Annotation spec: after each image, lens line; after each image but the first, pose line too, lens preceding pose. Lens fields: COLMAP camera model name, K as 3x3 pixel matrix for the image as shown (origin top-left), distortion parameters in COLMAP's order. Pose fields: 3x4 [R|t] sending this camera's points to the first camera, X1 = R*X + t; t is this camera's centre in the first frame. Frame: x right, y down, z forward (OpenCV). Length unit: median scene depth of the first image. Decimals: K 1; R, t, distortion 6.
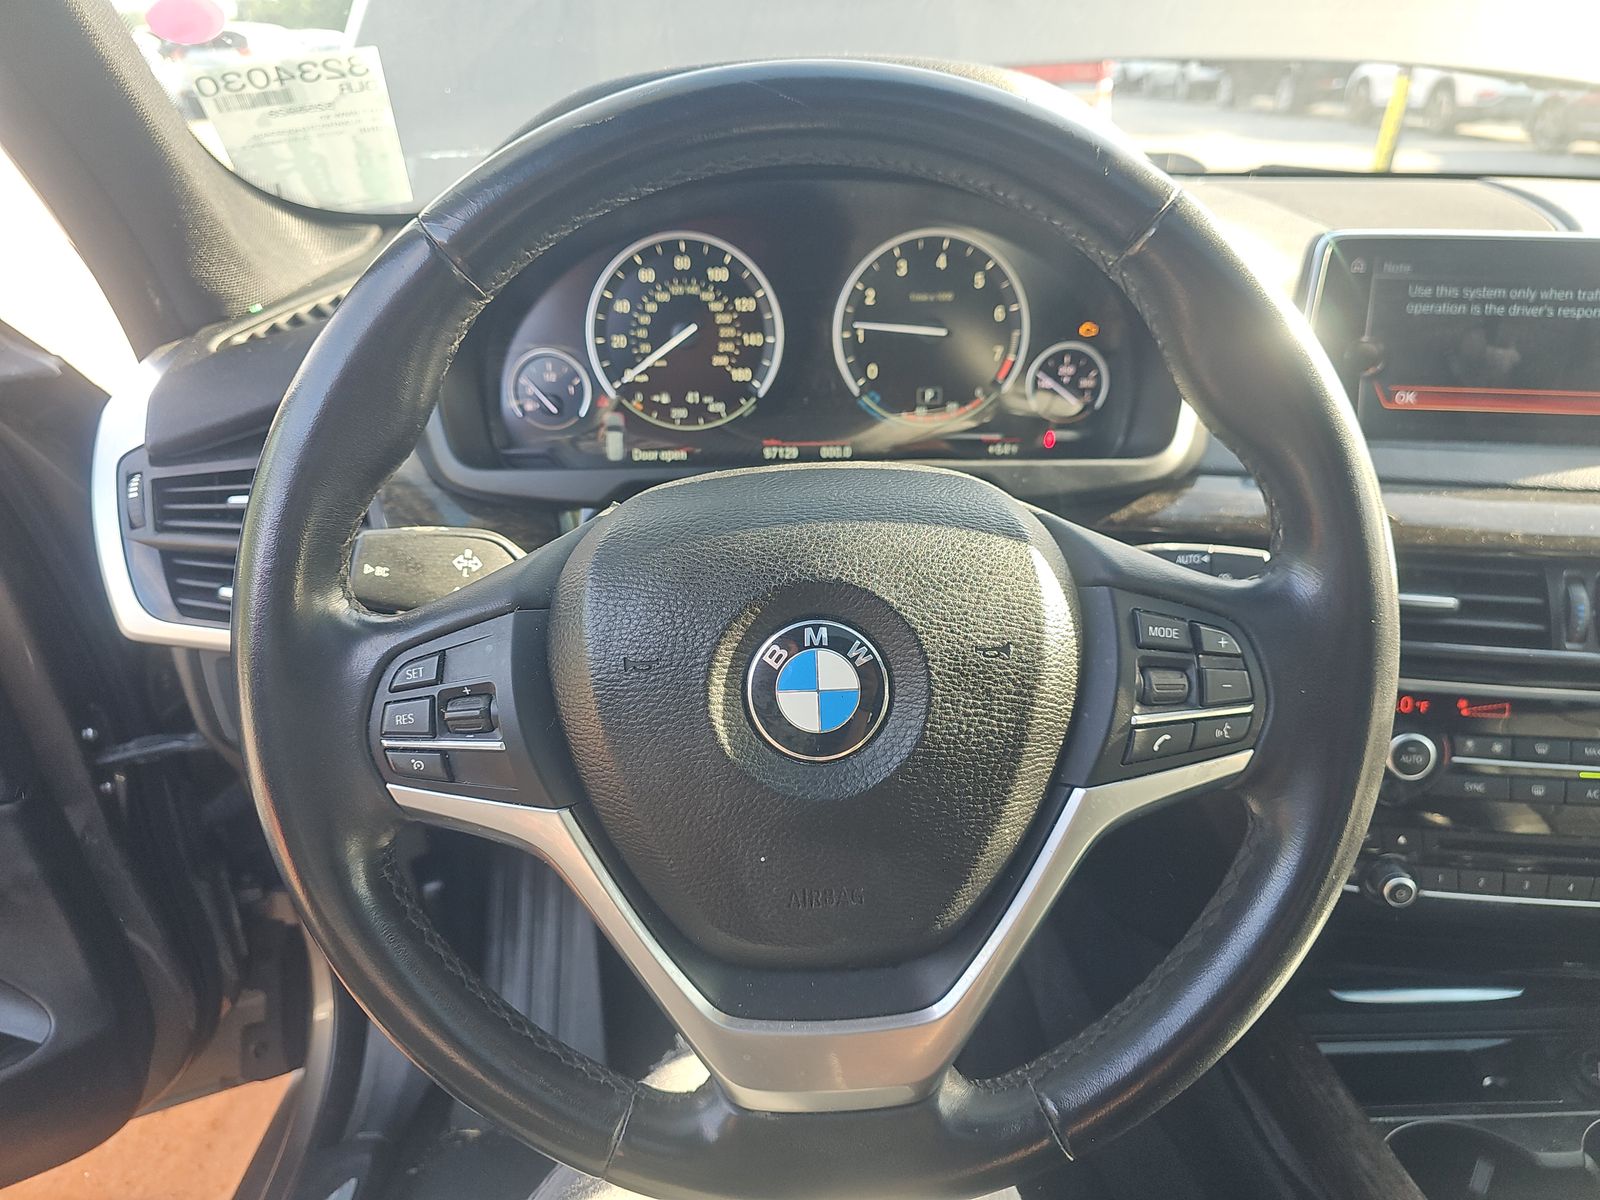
lens RADIAL K [[1052.4, 0, 795.6], [0, 1052.4, 605.9], [0, 0, 1]] dist [-0.001001, -0.004326]
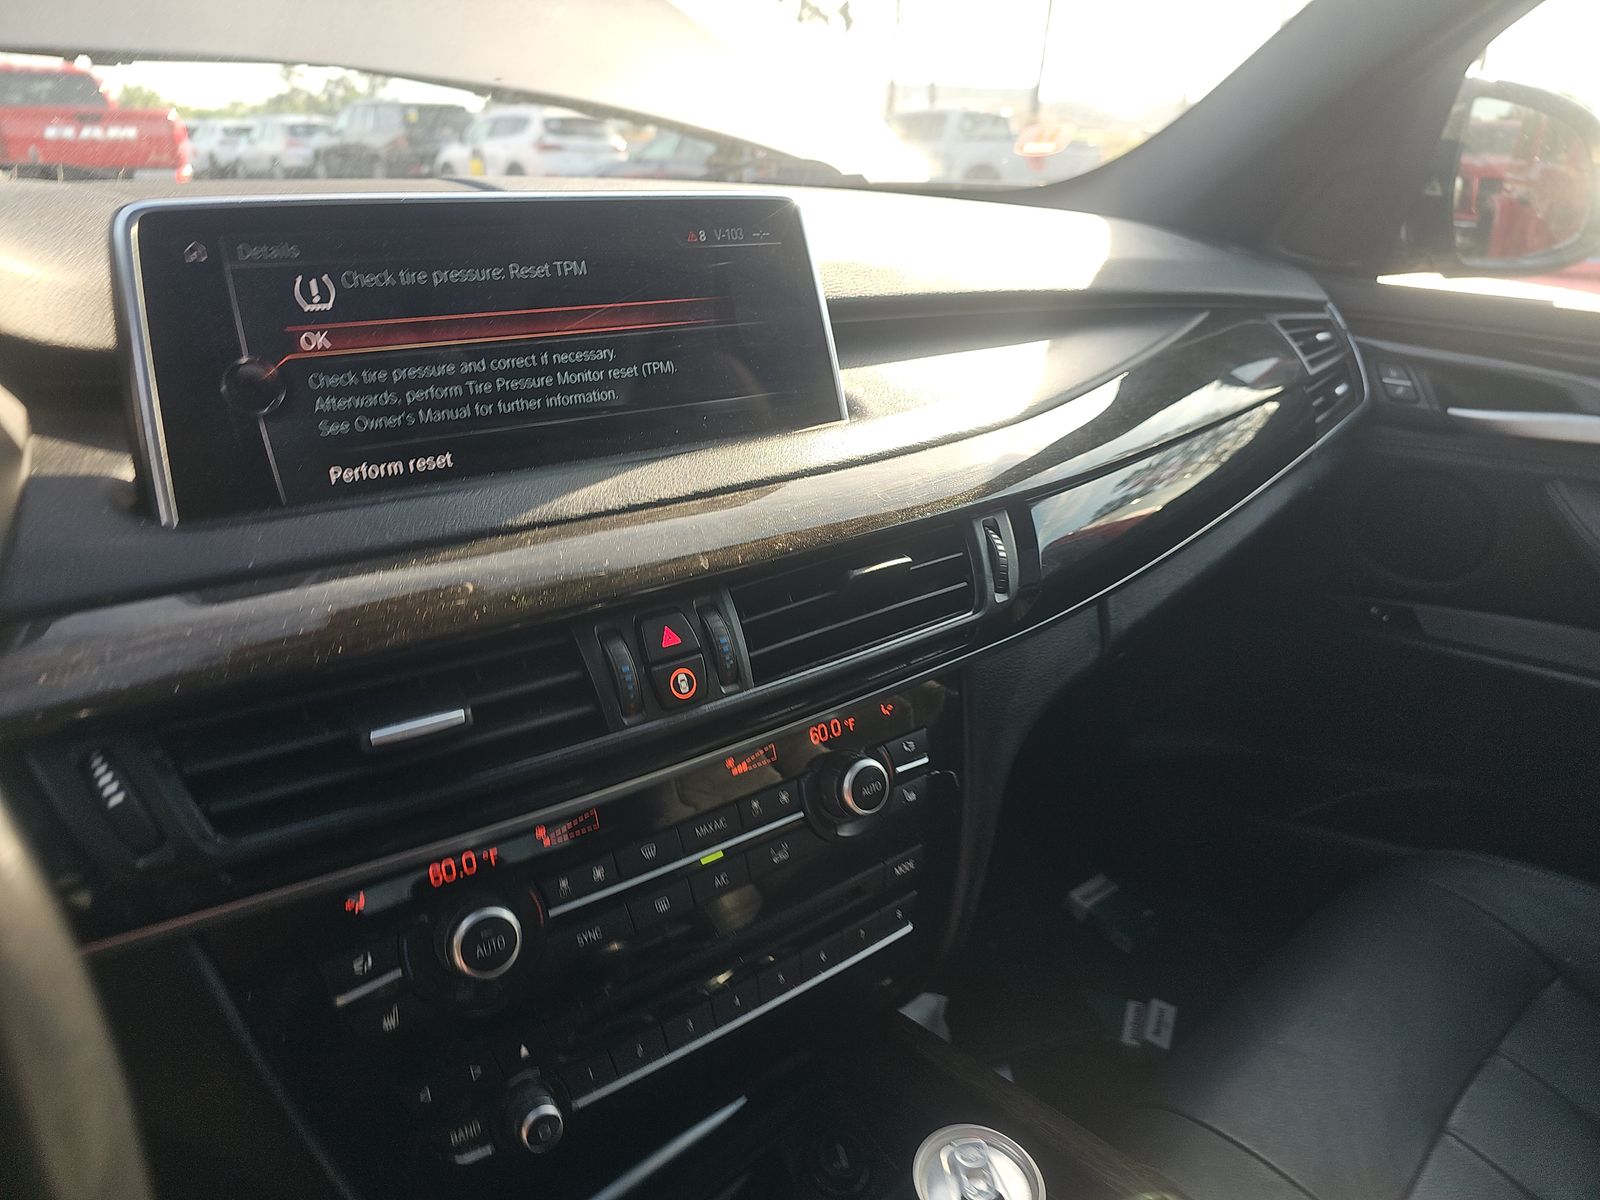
lens RADIAL K [[1052.4, 0, 802.0], [0, 1052.4, 596.3], [0, 0, 1]] dist [-0.001001, -0.004326]
pose [[0.740289, -0.242108, 0.627181, 0.369373], [0.292107, 0.956077, 0.024284, -0.027863], [-0.605512, 0.165227, 0.778495, 0.319122]]
